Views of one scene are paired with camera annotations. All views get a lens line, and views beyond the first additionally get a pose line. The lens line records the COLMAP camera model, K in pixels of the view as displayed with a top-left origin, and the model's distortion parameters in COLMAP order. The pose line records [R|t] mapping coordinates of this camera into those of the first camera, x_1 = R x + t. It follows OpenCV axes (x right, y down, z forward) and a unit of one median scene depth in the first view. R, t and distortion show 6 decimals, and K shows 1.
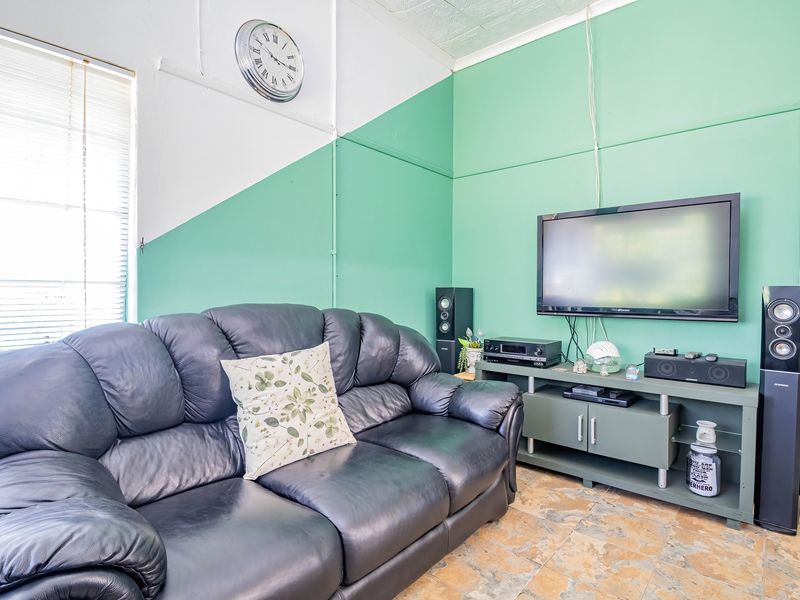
lens RADIAL K [[423.7, 0, 402.3], [0, 423.7, 302.0], [0, 0, 1]] dist [-0.013227, -0.004842]
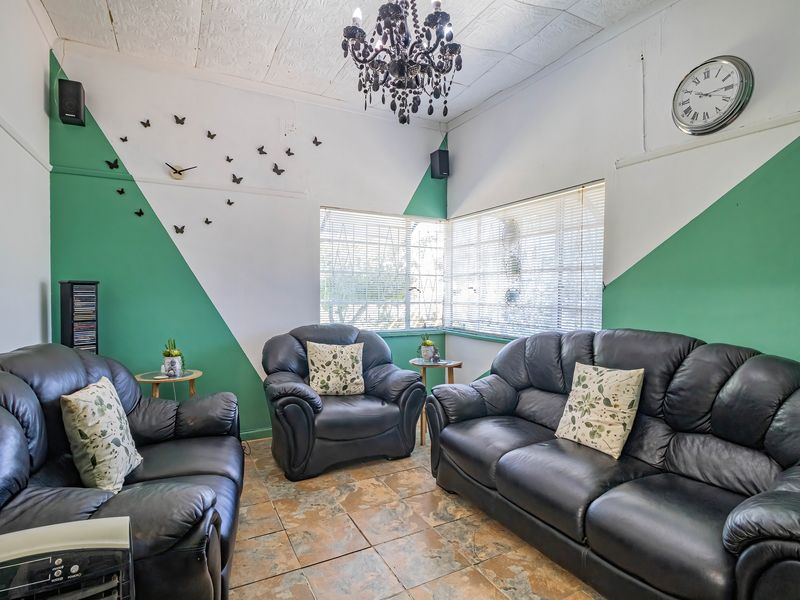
lens RADIAL K [[423.7, 0, 401.8], [0, 423.7, 298.0], [0, 0, 1]] dist [-0.013227, -0.004842]
pose [[-0.359039, -0.002967, -0.933318, 1.183577], [-0.030570, 0.999496, 0.008582, -0.088148], [0.932822, 0.031613, -0.358949, 0.894763]]
